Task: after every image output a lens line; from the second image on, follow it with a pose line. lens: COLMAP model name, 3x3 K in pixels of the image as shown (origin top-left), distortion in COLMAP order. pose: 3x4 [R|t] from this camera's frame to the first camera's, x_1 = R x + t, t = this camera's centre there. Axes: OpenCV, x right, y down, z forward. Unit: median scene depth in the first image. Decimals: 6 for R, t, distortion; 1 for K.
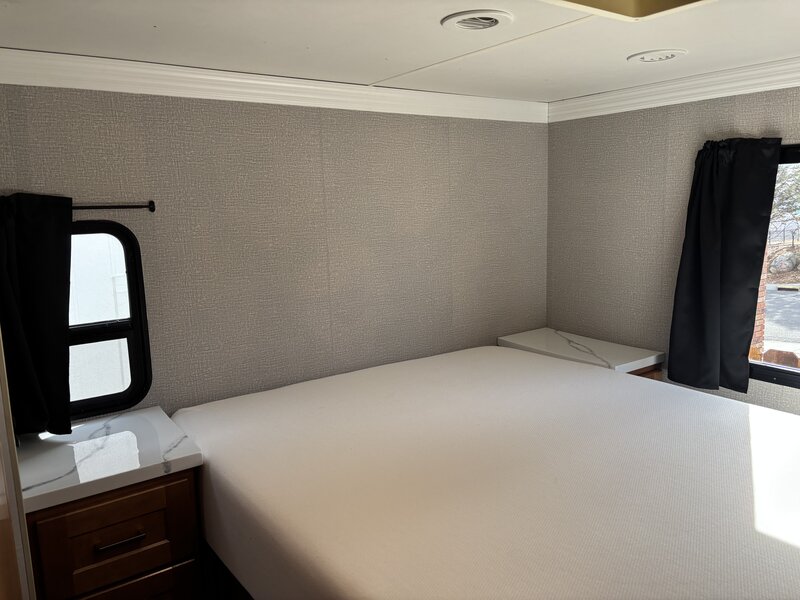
lens RADIAL K [[603.0, 0, 400.0], [0, 603.0, 300.0], [0, 0, 1]] dist [0.030049, -0.000211]
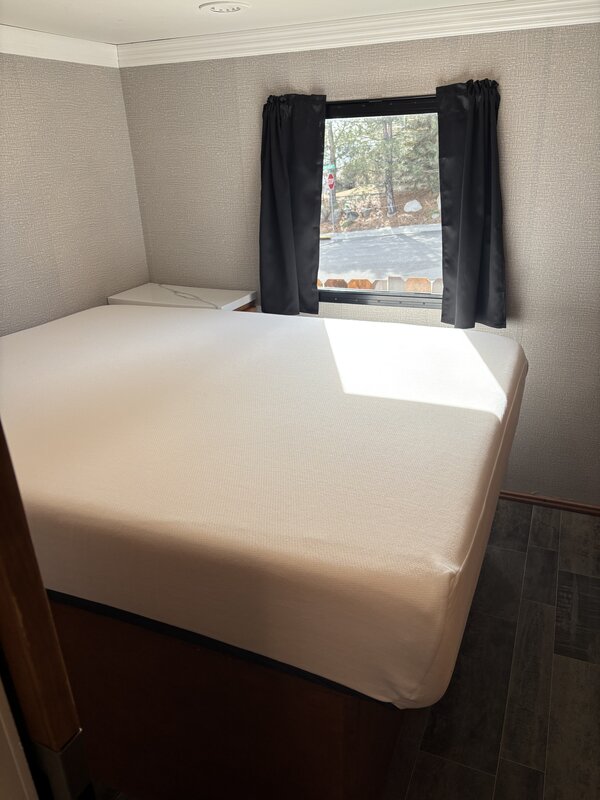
lens RADIAL K [[603.0, 0, 300.0], [0, 603.0, 400.0], [0, 0, 1]] dist [0.030049, -0.000211]
pose [[0.860220, -0.202009, 0.468203, -0.087249], [0.097349, 0.966354, 0.238082, 0.022105], [-0.500545, -0.159223, 0.850942, -0.078423]]
